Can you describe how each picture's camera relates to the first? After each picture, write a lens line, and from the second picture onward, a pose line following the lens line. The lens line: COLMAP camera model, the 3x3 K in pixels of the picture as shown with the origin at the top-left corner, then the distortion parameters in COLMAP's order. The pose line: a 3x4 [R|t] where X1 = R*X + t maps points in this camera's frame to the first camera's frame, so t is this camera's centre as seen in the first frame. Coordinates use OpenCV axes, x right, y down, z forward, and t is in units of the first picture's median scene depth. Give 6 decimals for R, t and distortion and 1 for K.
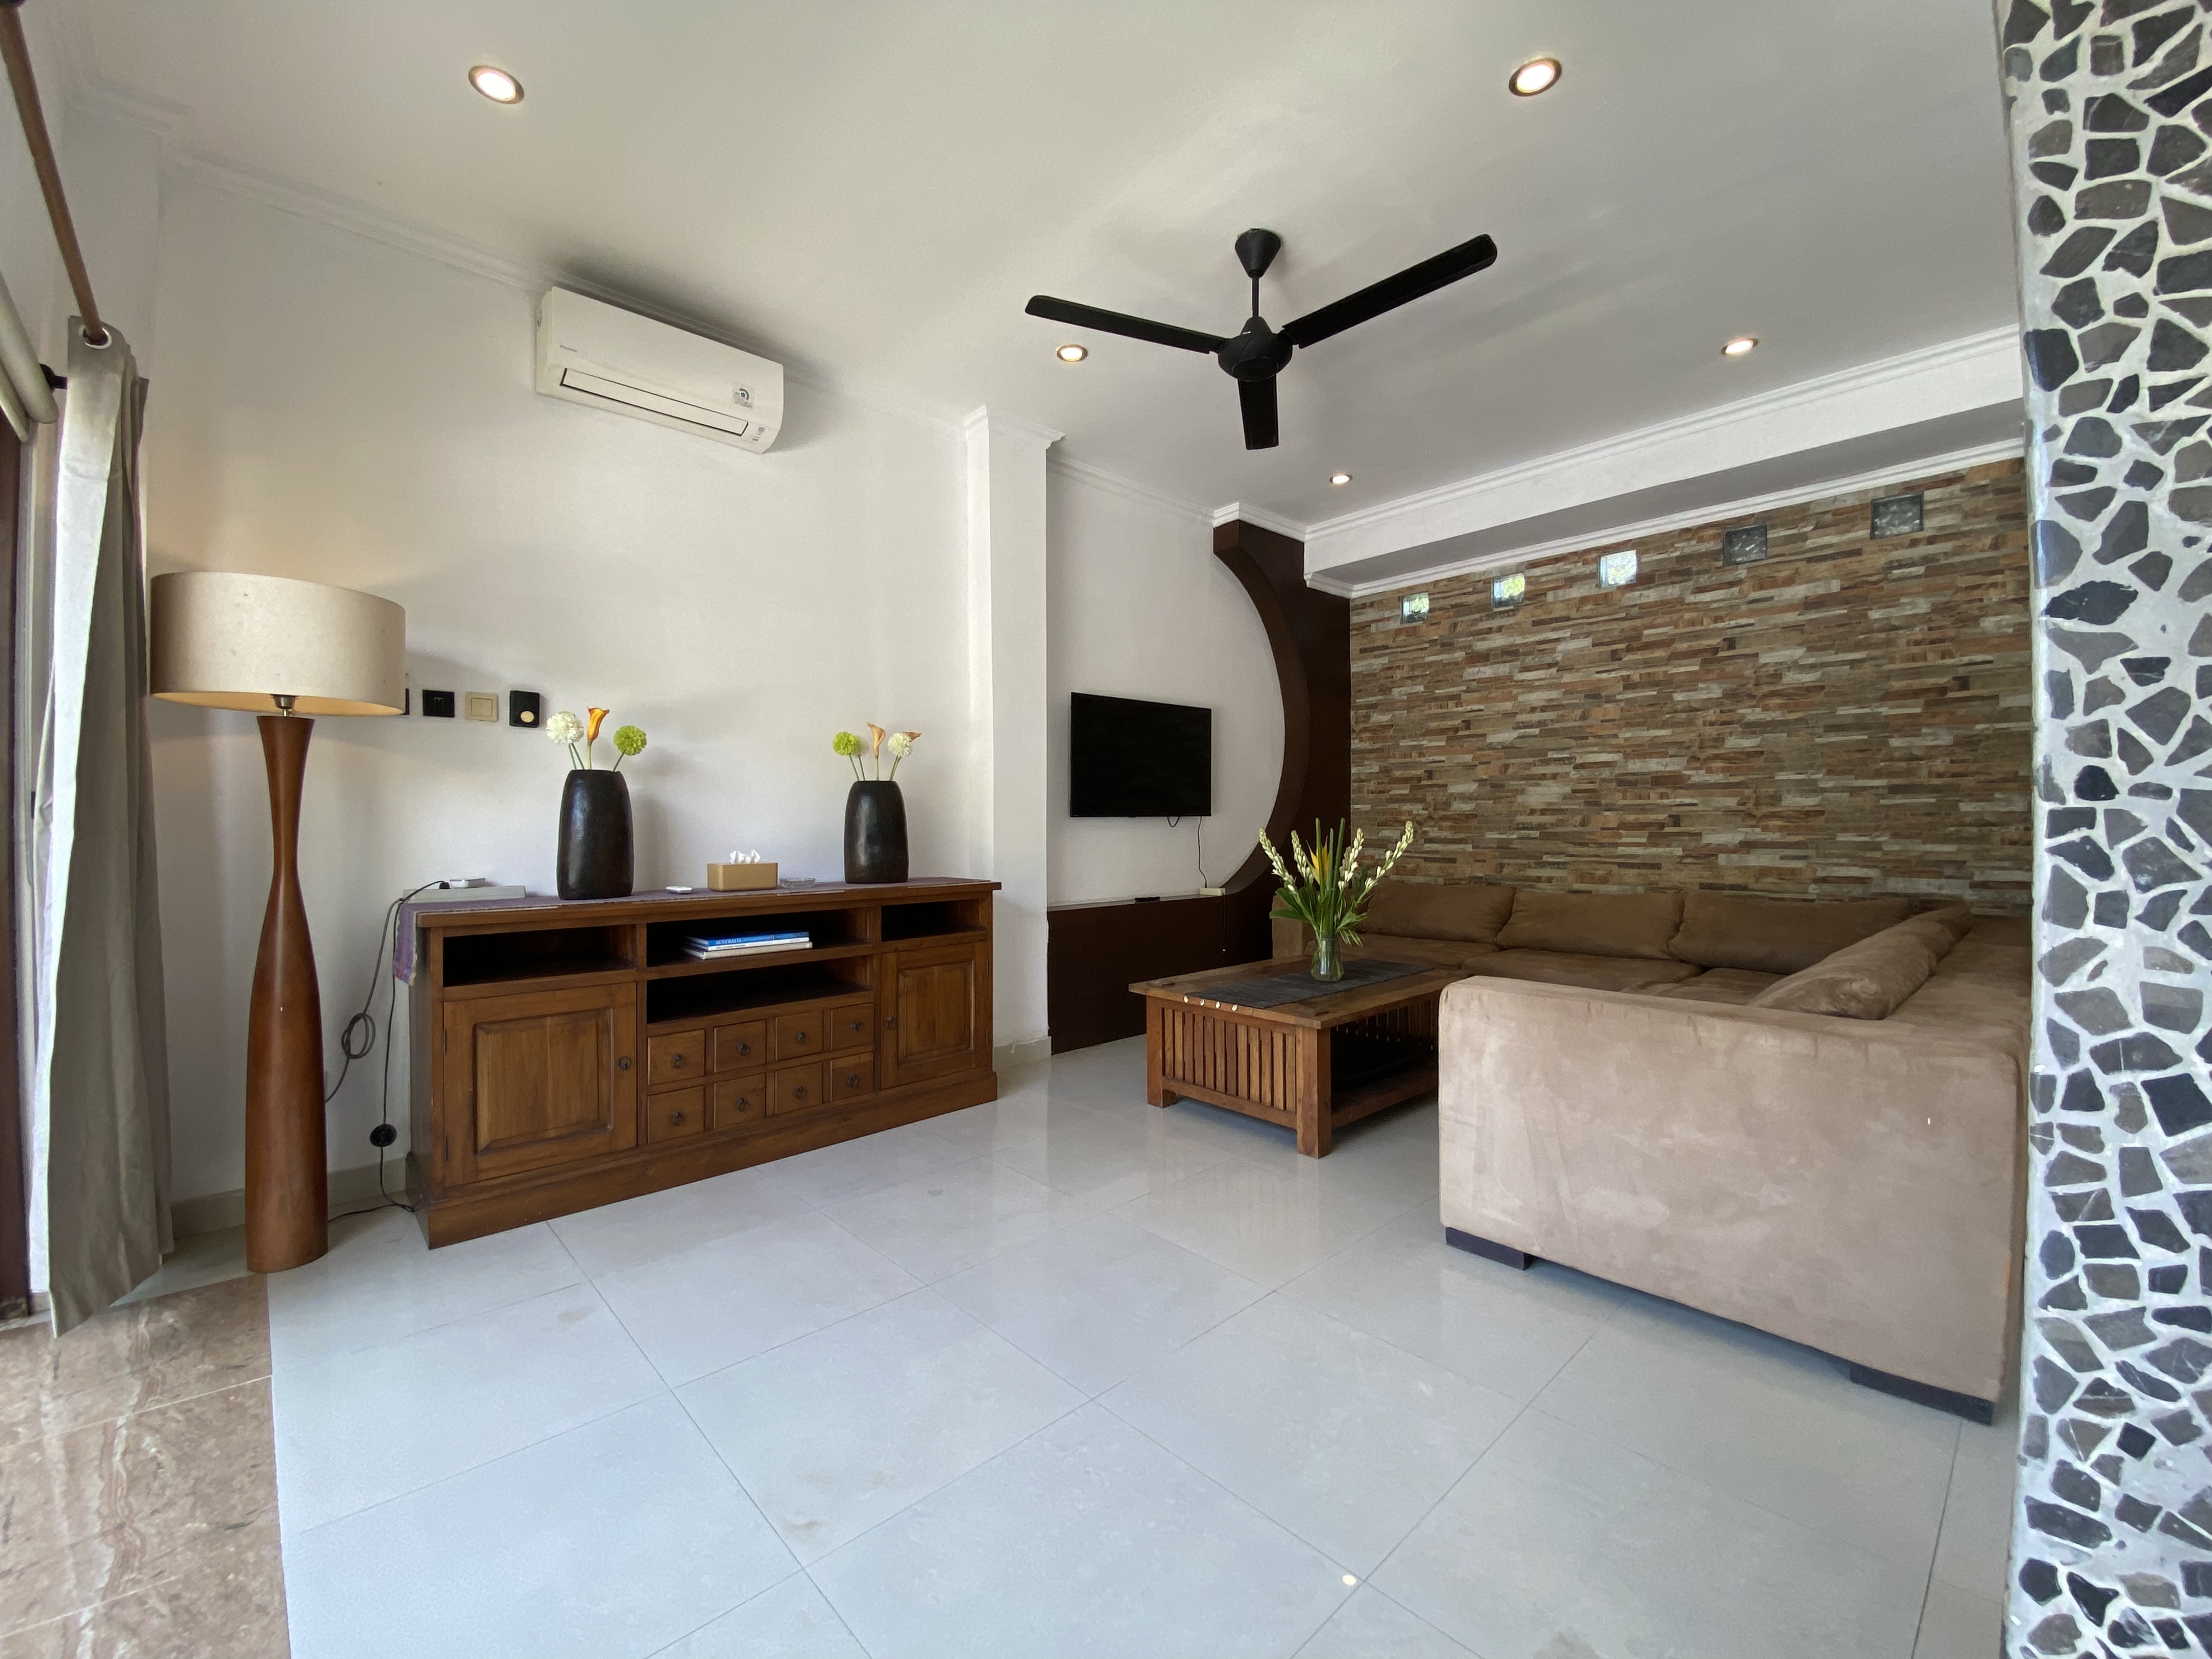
lens RADIAL K [[893.9, 0, 1101.3], [0, 893.9, 830.0], [0, 0, 1]] dist [0.015557, -0.018039]
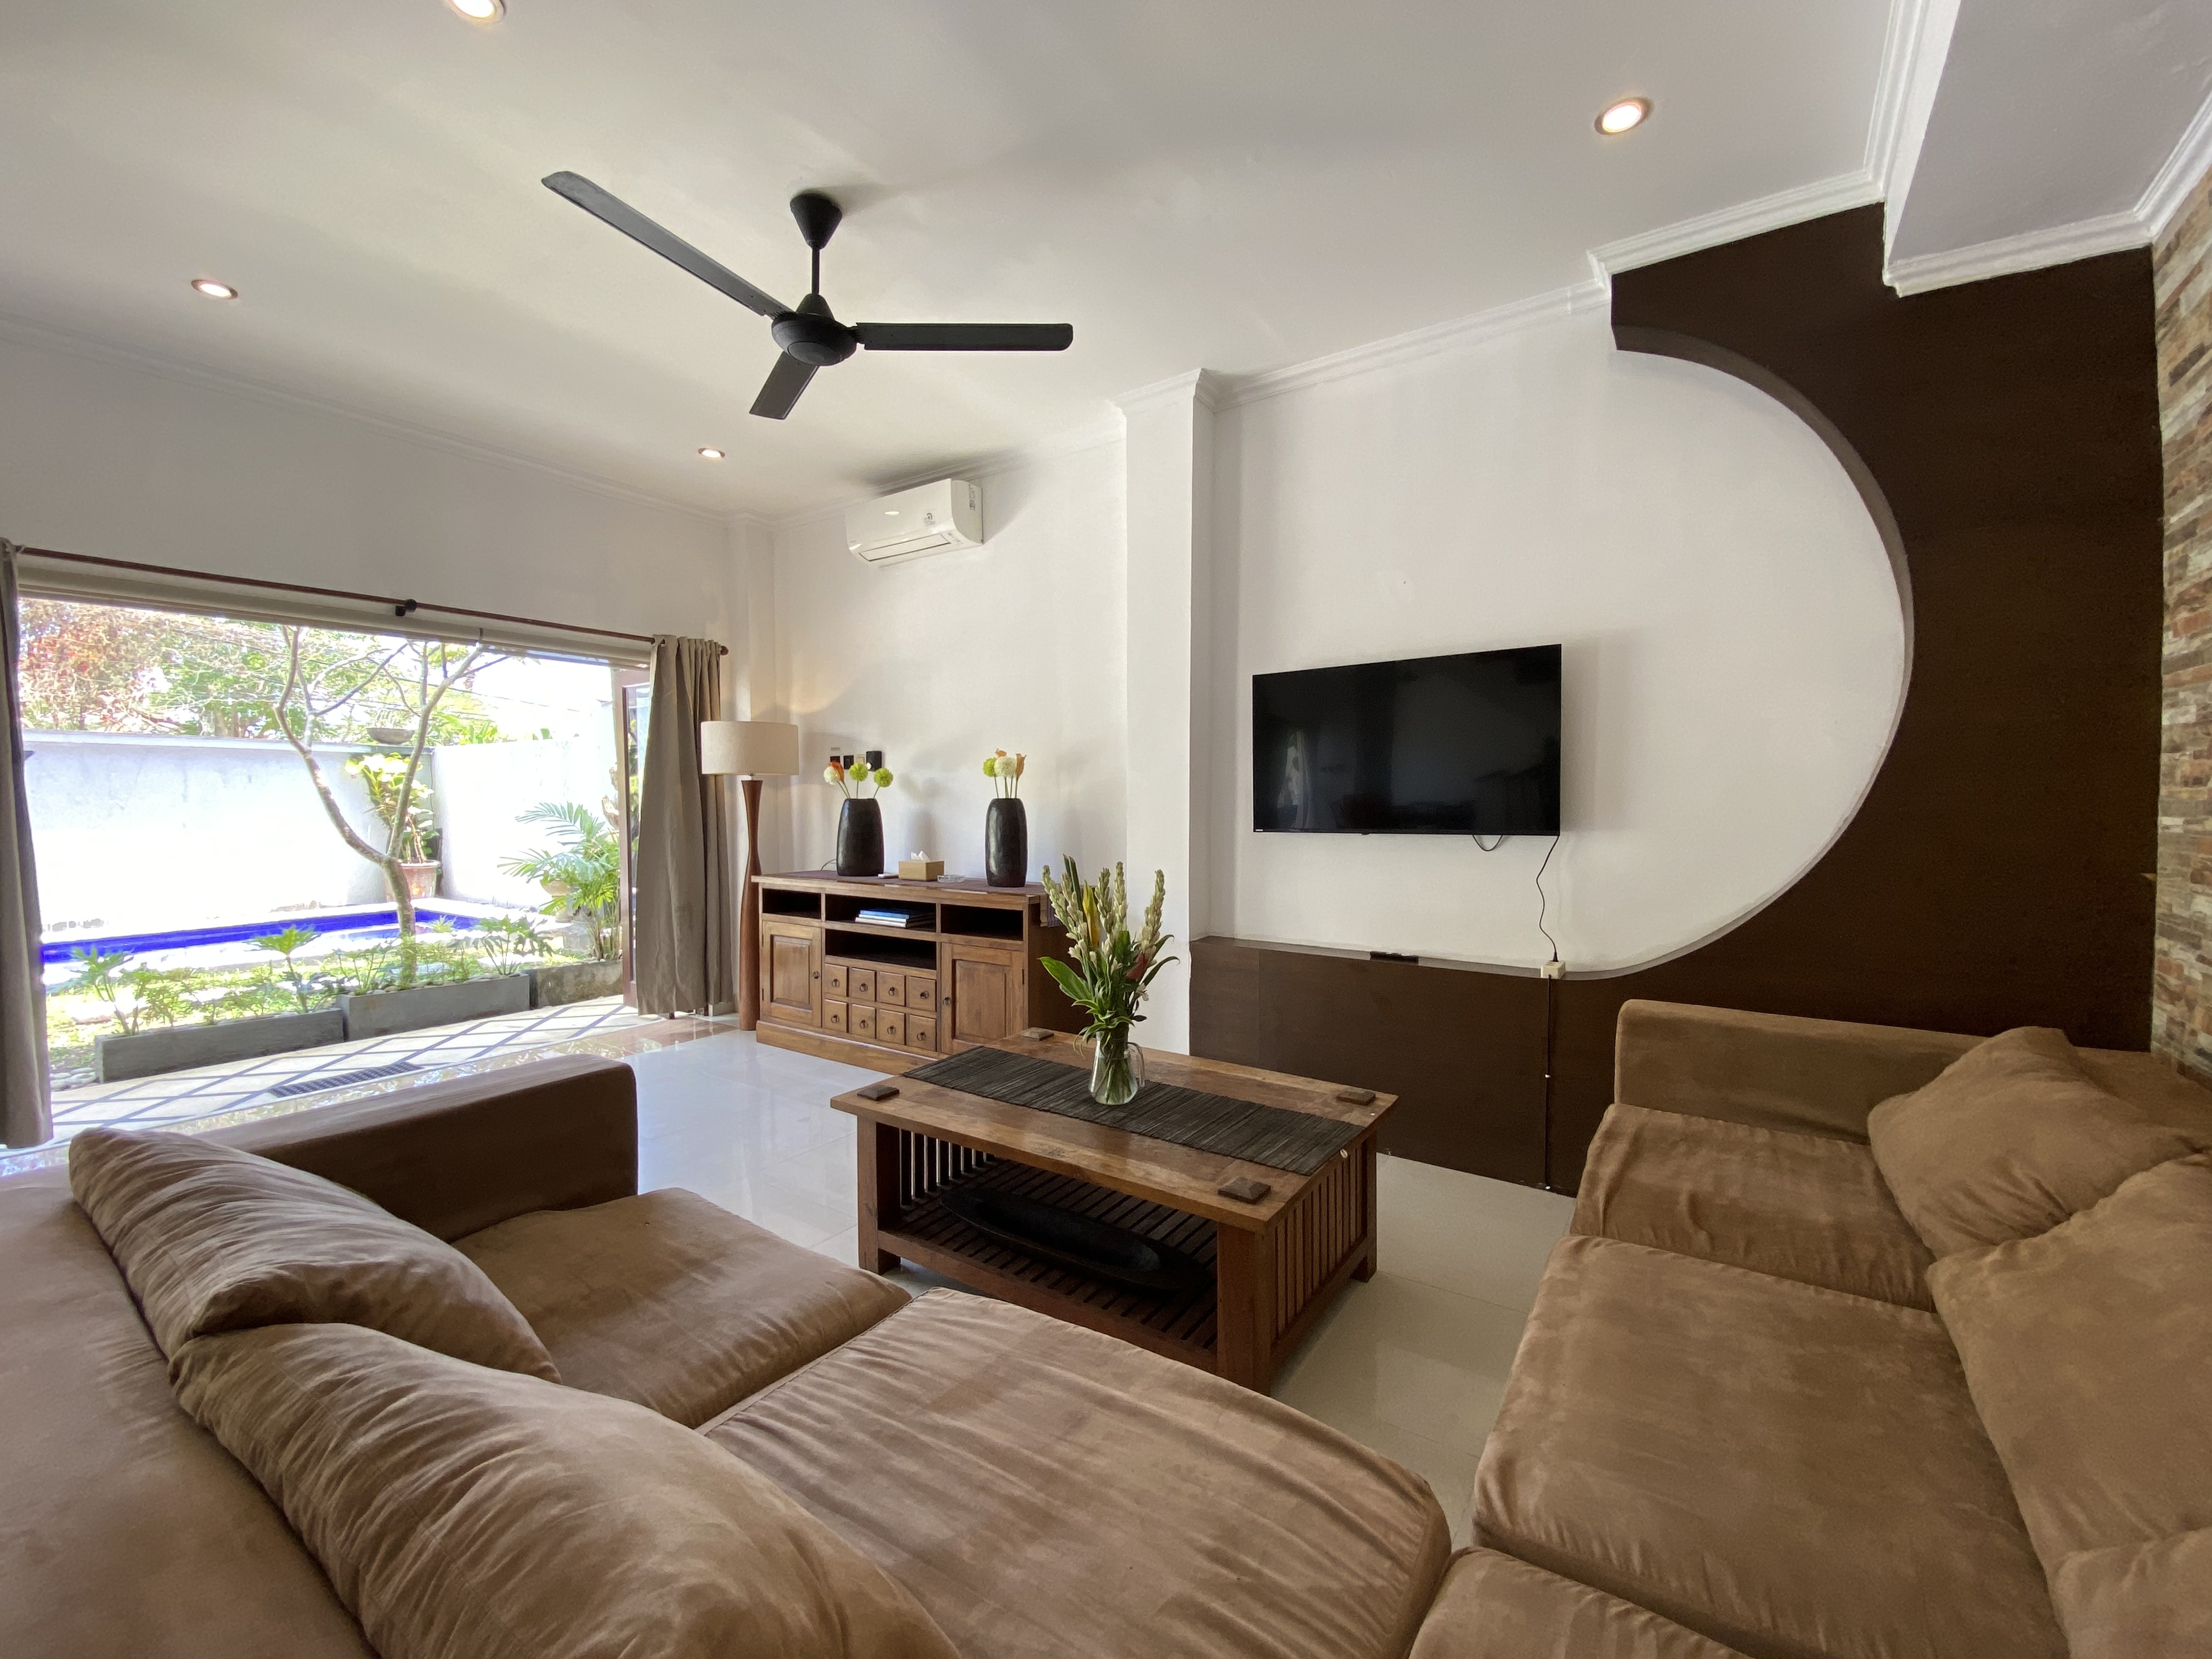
lens RADIAL K [[893.9, 0, 1097.4], [0, 893.9, 832.6], [0, 0, 1]] dist [0.015557, -0.018039]
pose [[0.215275, 0.038274, -0.975803, 0.716557], [-0.005713, 0.999264, 0.037934, -0.042947], [0.976537, -0.002592, 0.215335, 0.683498]]
